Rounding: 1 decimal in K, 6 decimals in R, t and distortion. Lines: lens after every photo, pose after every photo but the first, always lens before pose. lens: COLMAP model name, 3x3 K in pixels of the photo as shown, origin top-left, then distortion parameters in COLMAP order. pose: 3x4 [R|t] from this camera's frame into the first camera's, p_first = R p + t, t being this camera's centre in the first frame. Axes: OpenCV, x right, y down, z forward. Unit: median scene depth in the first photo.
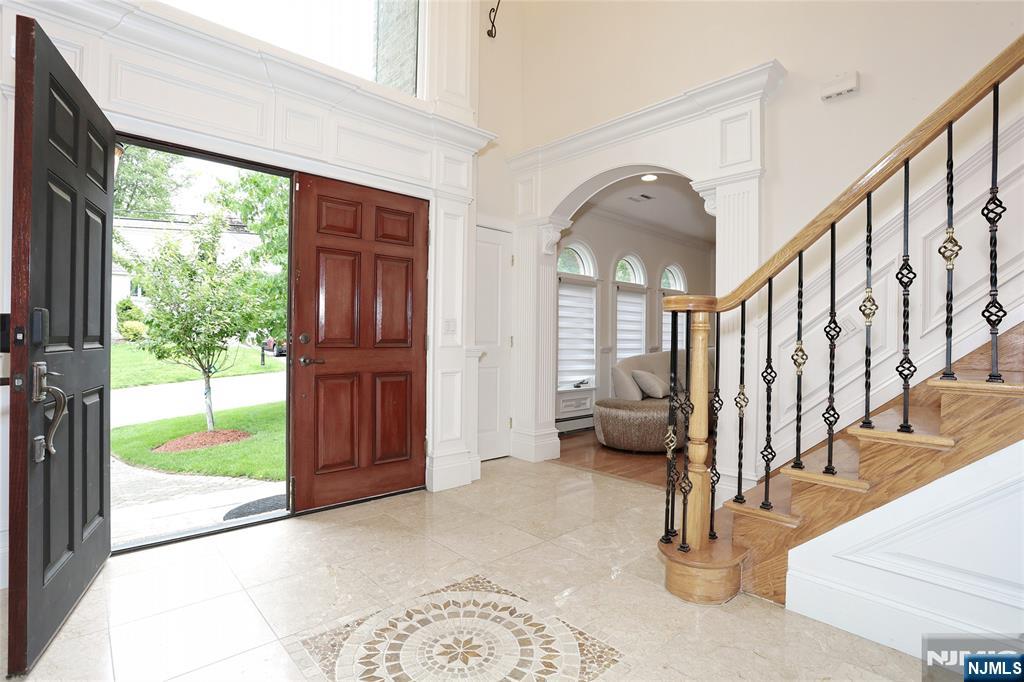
lens RADIAL K [[492.0, 0, 508.5], [0, 492.0, 342.5], [0, 0, 1]] dist [-0.042563, 0.009492]
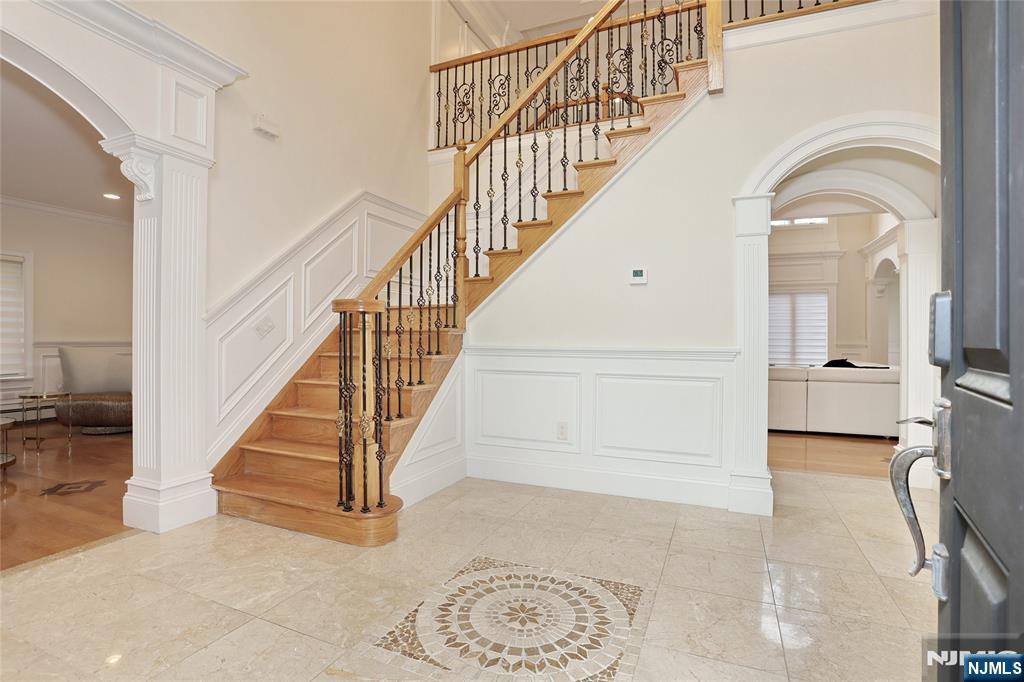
lens RADIAL K [[492.0, 0, 508.5], [0, 492.0, 340.8], [0, 0, 1]] dist [-0.042563, 0.009492]
pose [[-0.400264, -0.016344, 0.916254, -0.986965], [-0.006231, 0.999866, 0.015114, -0.015243], [-0.916378, 0.000340, -0.400313, 1.318471]]
